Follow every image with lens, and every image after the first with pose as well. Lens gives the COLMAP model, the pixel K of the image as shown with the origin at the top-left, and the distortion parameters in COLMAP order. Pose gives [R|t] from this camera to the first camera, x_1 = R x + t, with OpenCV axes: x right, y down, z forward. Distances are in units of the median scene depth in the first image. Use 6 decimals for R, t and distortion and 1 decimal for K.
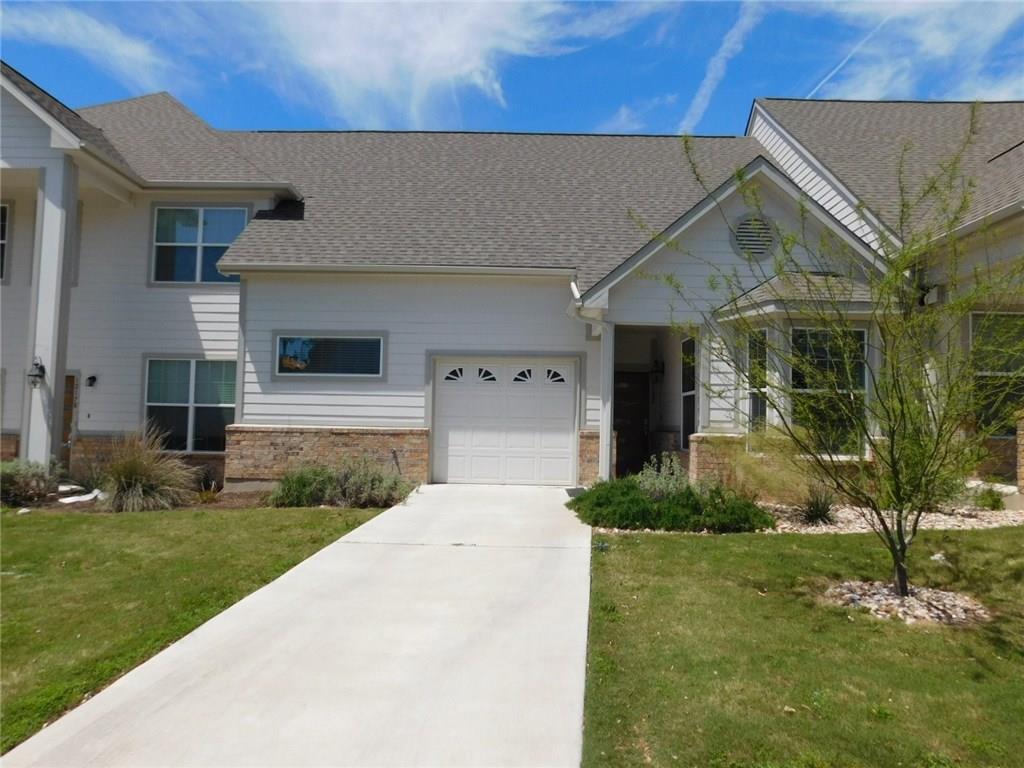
lens RADIAL K [[681.2, 0, 510.3], [0, 681.2, 382.3], [0, 0, 1]] dist [-0.036072, 0.018657]
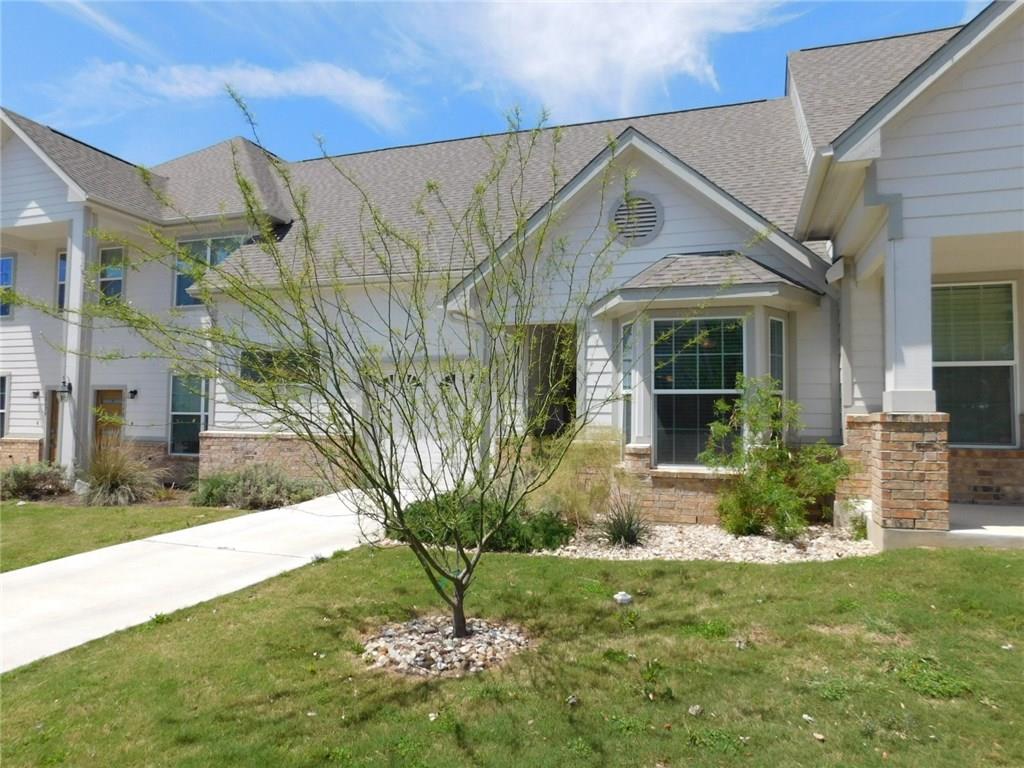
lens RADIAL K [[681.2, 0, 513.8], [0, 681.2, 388.8], [0, 0, 1]] dist [-0.036072, 0.018657]
pose [[0.950908, -0.022304, -0.308670, 0.425516], [0.025745, 0.999643, 0.007080, -0.002564], [0.308402, -0.014679, 0.951143, 0.092684]]
